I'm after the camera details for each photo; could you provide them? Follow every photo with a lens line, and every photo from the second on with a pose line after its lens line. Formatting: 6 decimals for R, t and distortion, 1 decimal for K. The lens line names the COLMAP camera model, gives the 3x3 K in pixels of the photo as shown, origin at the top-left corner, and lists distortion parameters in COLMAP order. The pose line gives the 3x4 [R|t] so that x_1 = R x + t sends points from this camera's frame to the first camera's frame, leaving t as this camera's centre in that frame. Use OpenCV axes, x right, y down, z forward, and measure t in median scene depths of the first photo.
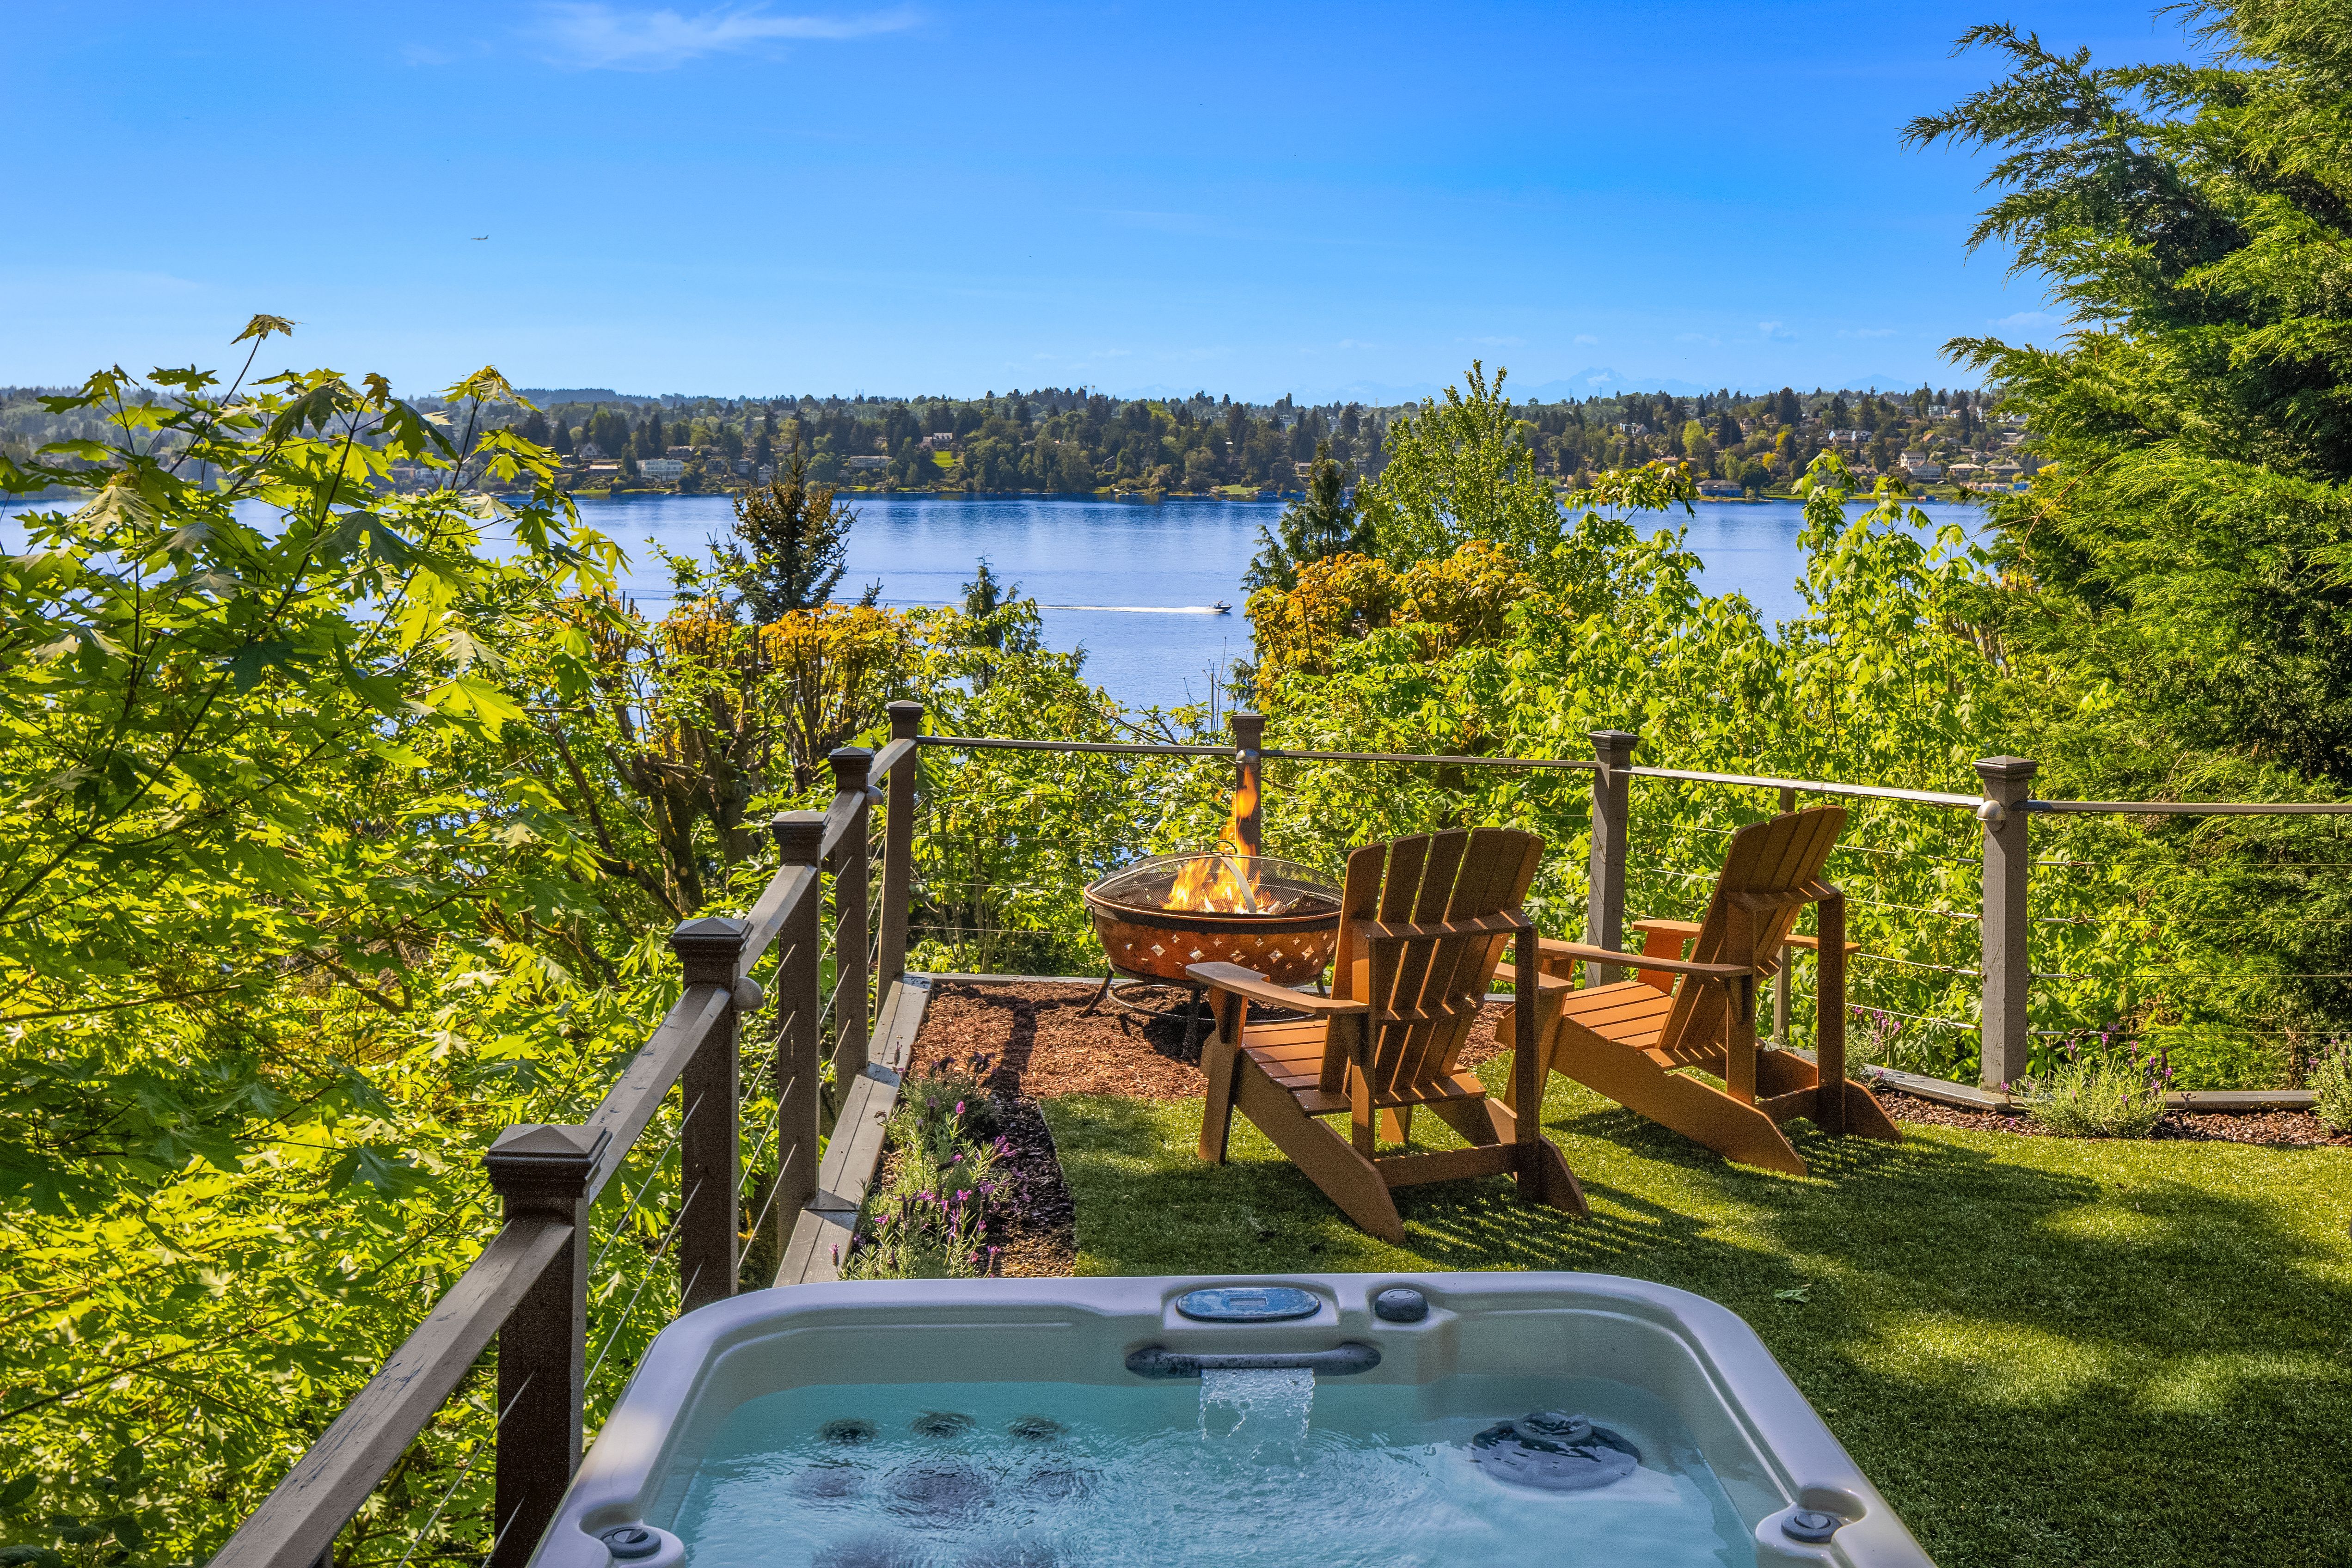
lens RADIAL K [[2518.7, 0, 1168.8], [0, 2518.7, 474.3], [0, 0, 1]] dist [0.010343, -0.000970]
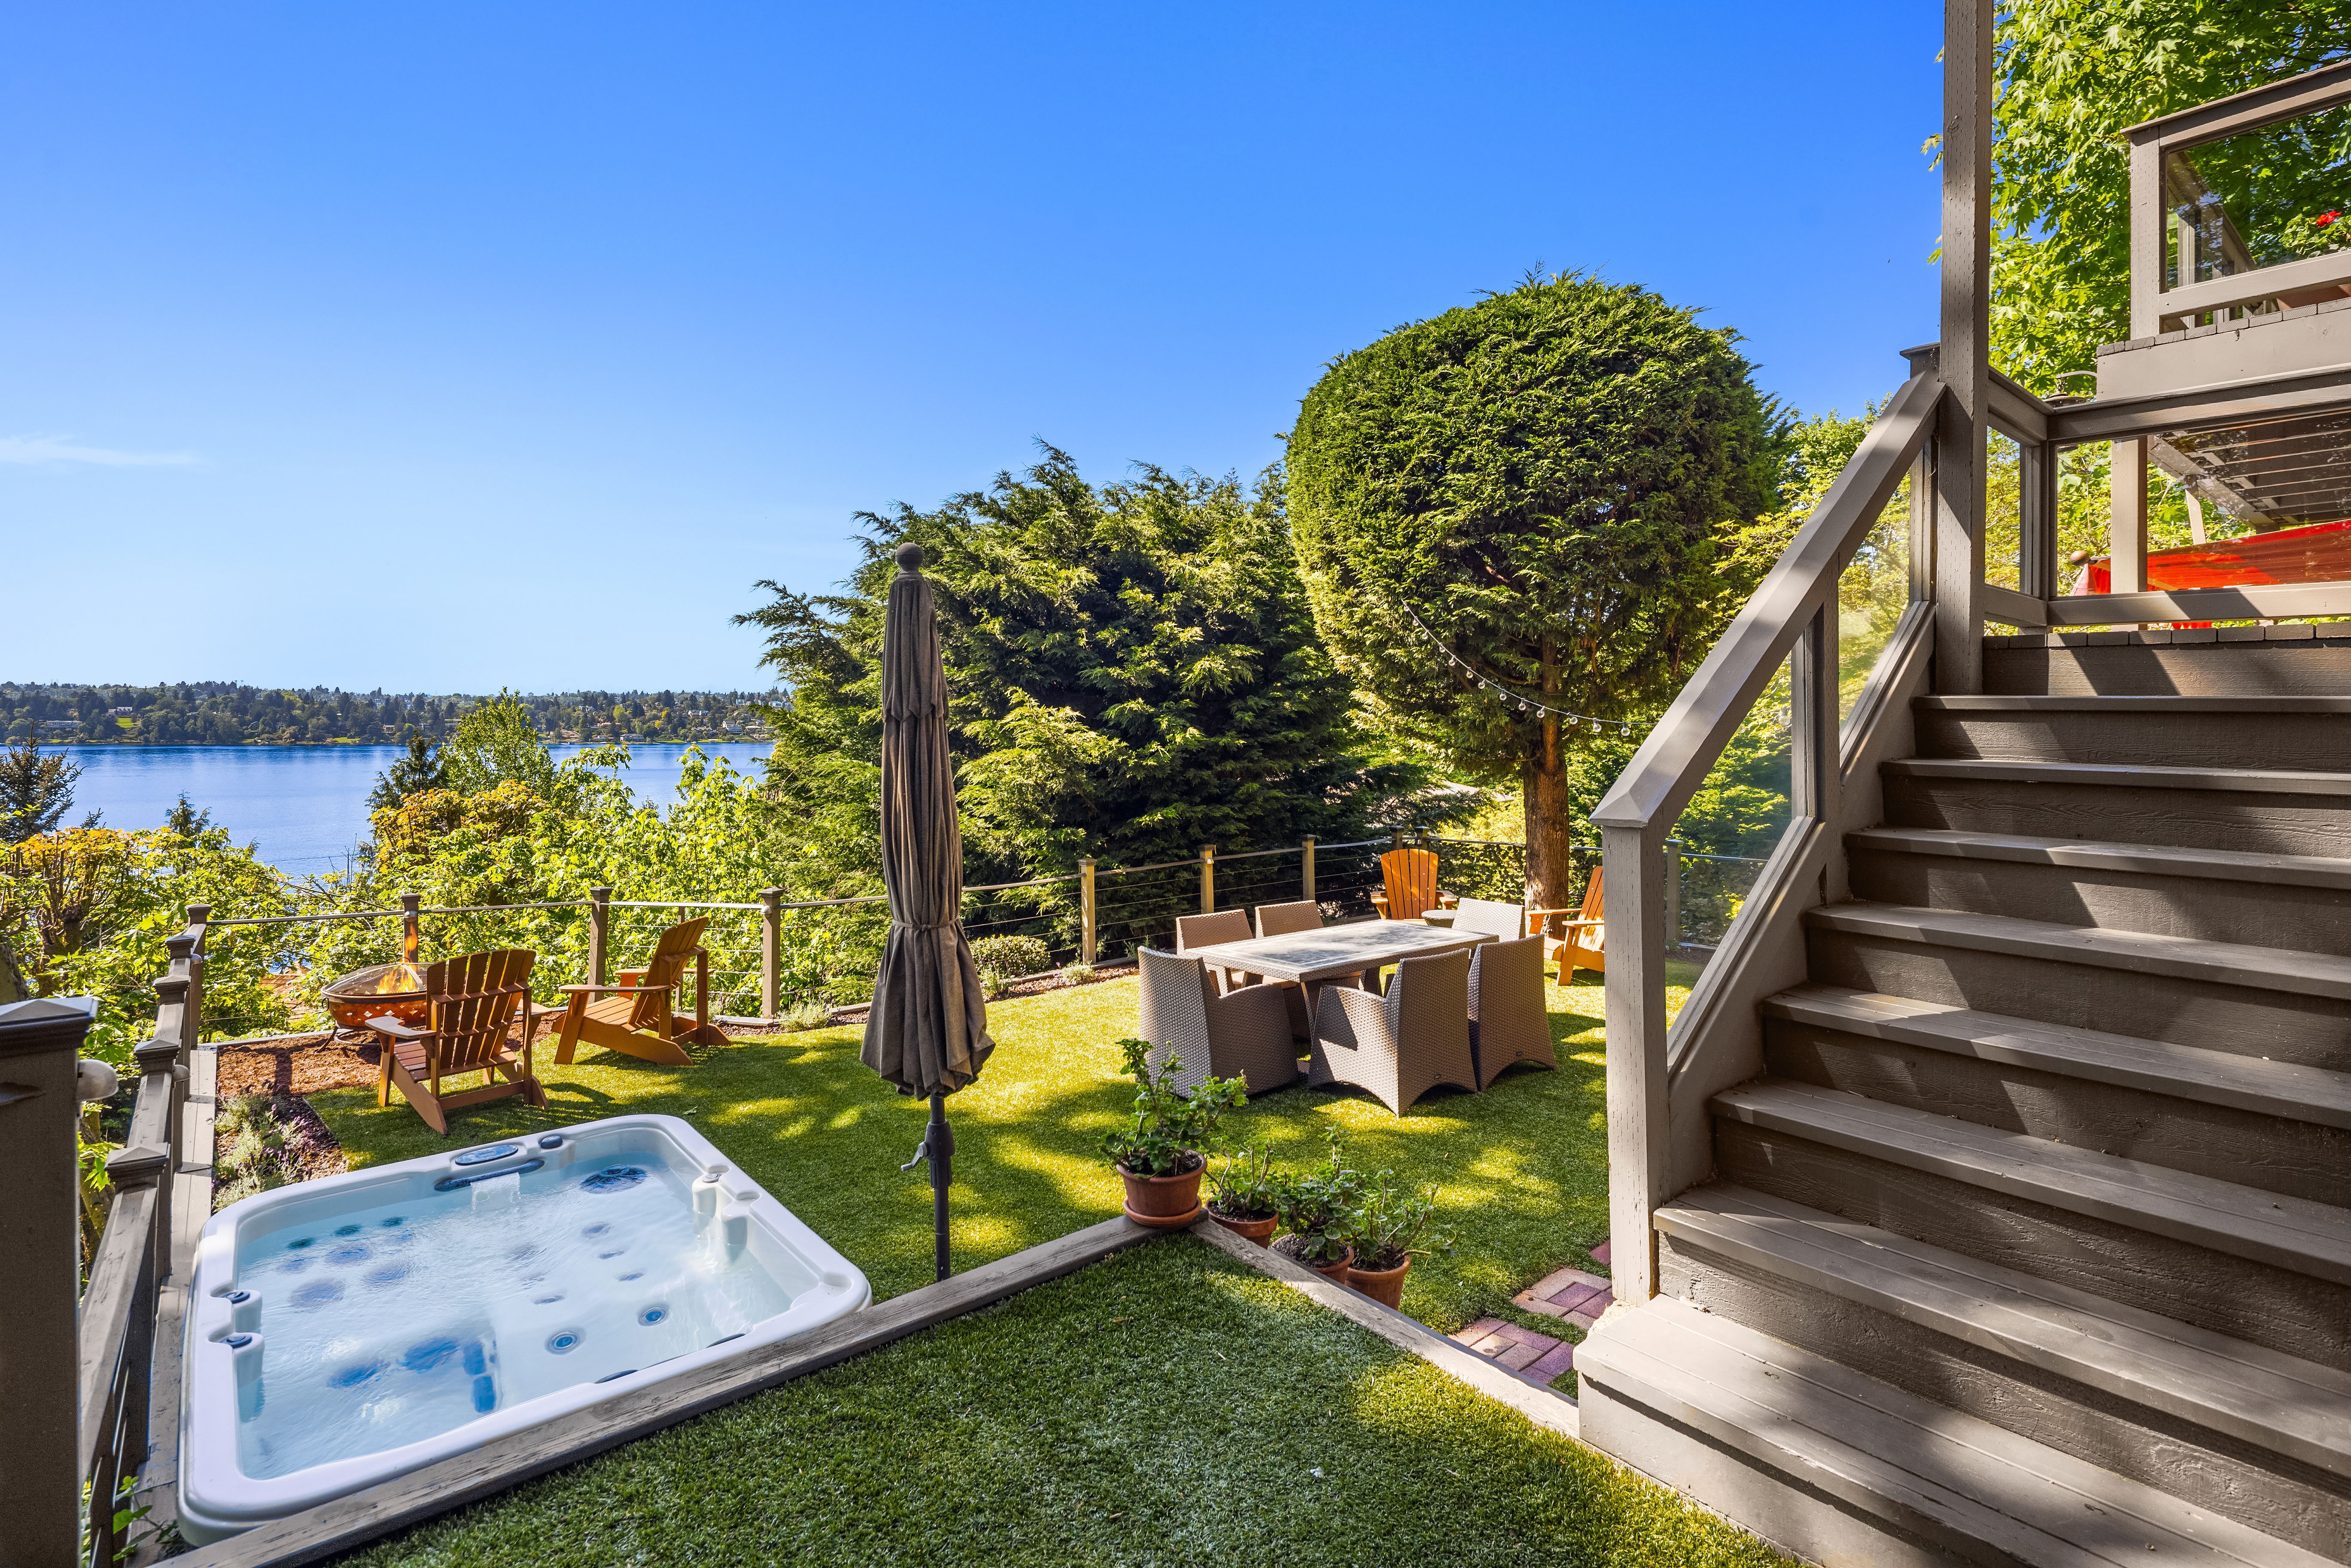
lens RADIAL K [[1128.2, 0, 1175.3], [0, 1128.2, 714.7], [0, 0, 1]] dist [0.001608, -0.004908]
pose [[0.787380, 0.005674, 0.616442, -0.035916], [0.001633, 0.999935, -0.011290, -0.032610], [-0.616466, 0.009896, 0.787319, -0.105184]]
